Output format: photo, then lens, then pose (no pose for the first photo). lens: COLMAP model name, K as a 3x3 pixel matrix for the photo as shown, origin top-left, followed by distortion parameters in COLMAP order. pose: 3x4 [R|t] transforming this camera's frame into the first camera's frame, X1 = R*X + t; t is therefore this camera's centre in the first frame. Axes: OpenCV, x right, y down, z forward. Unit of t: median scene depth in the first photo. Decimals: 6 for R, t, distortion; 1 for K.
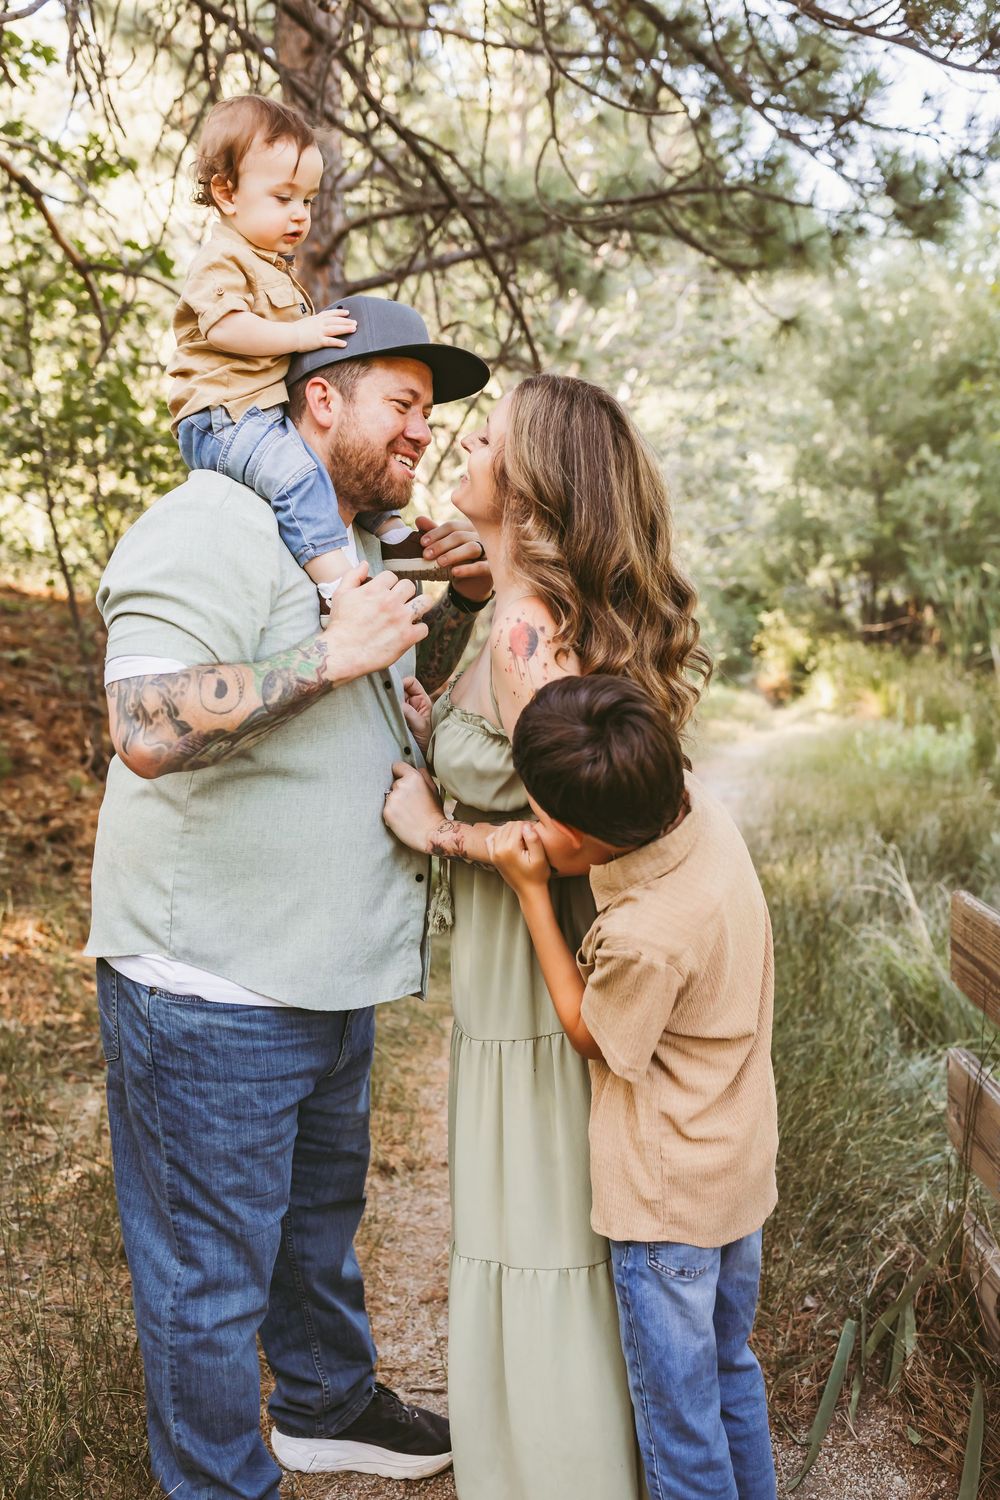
lens RADIAL K [[1440.3, 0, 496.3], [0, 1440.3, 731.9], [0, 0, 1]] dist [0.007281, -0.004853]
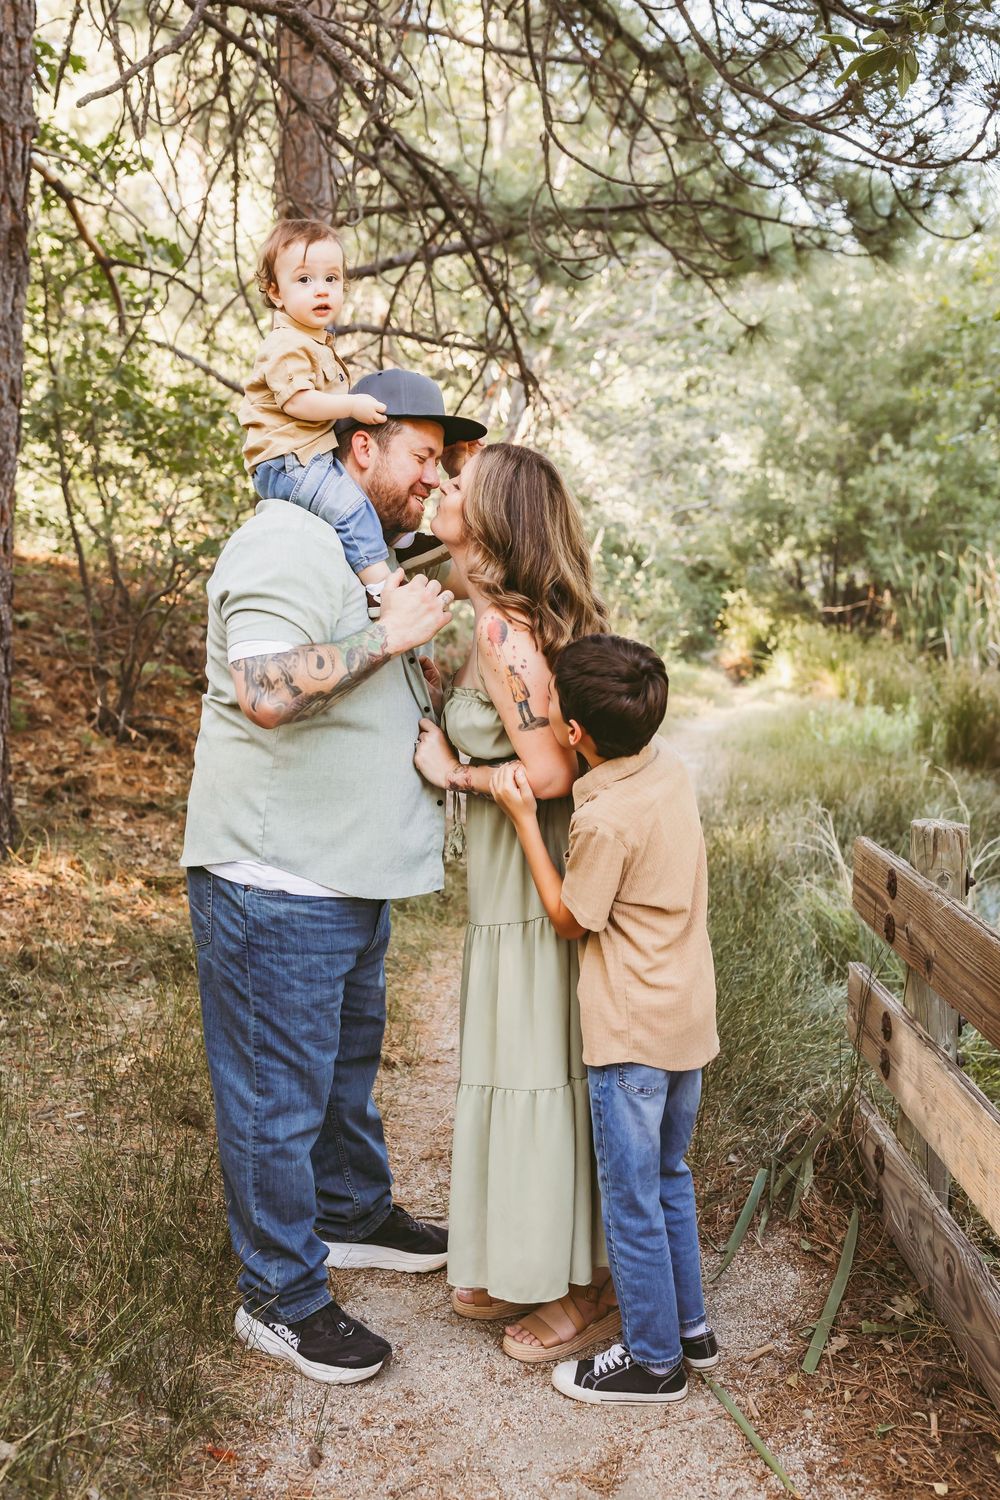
lens RADIAL K [[1463.1, 0, 503.1], [0, 1463.1, 737.2], [0, 0, 1]] dist [0.005849, 0.000046]
pose [[0.999163, 0.024939, 0.032419, -0.012953], [-0.025702, 0.999398, 0.023323, 0.000762], [-0.031818, -0.024137, 0.999202, -0.100646]]
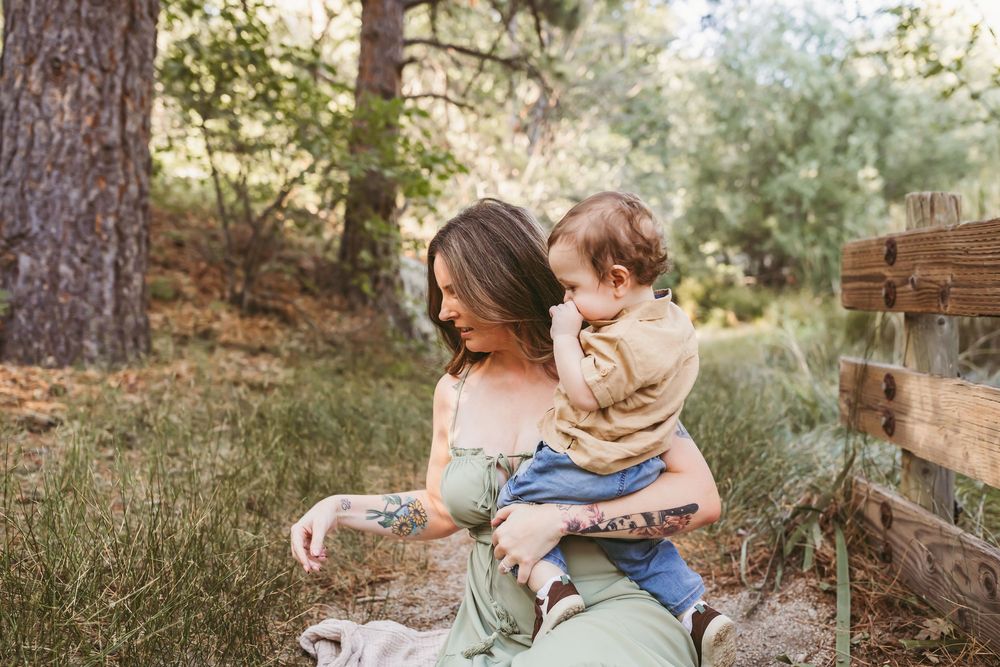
lens RADIAL K [[961.9, 0, 505.1], [0, 961.9, 330.7], [0, 0, 1]] dist [0.000644, 0.007431]
pose [[0.999894, 0.011442, 0.009032, -0.008350], [-0.010998, 0.998799, -0.047747, 0.094238], [-0.009567, 0.047643, 0.998819, 0.024767]]
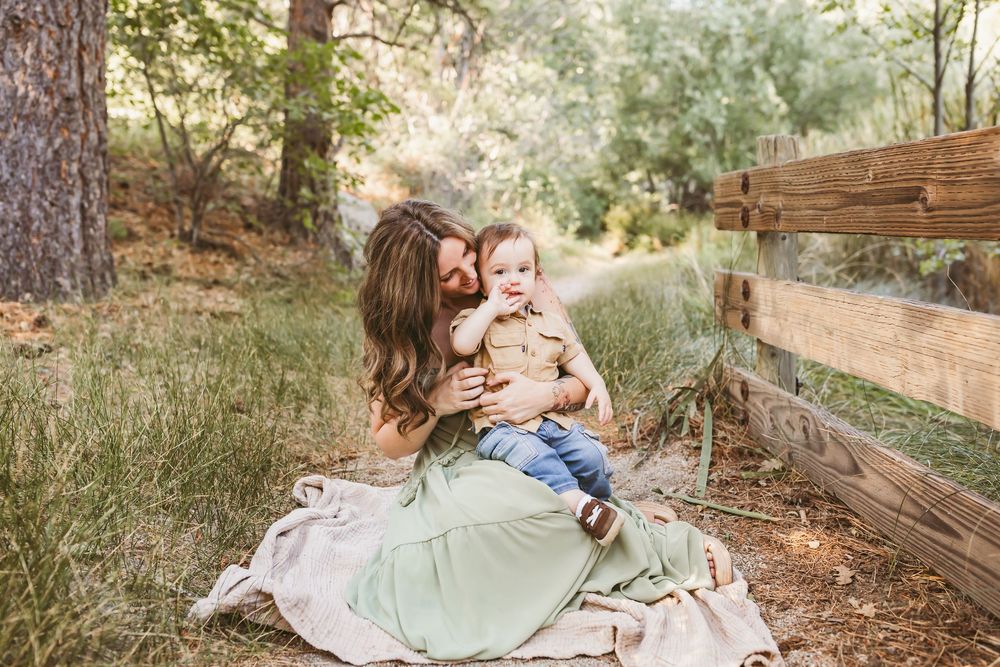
lens RADIAL K [[960.2, 0, 495.7], [0, 960.2, 323.6], [0, 0, 1]] dist [0.007281, -0.004853]
pose [[0.997532, -0.020547, 0.067144, -0.010642], [0.019475, 0.999673, 0.016585, 0.101459], [-0.067463, -0.015236, 0.997605, -0.053707]]
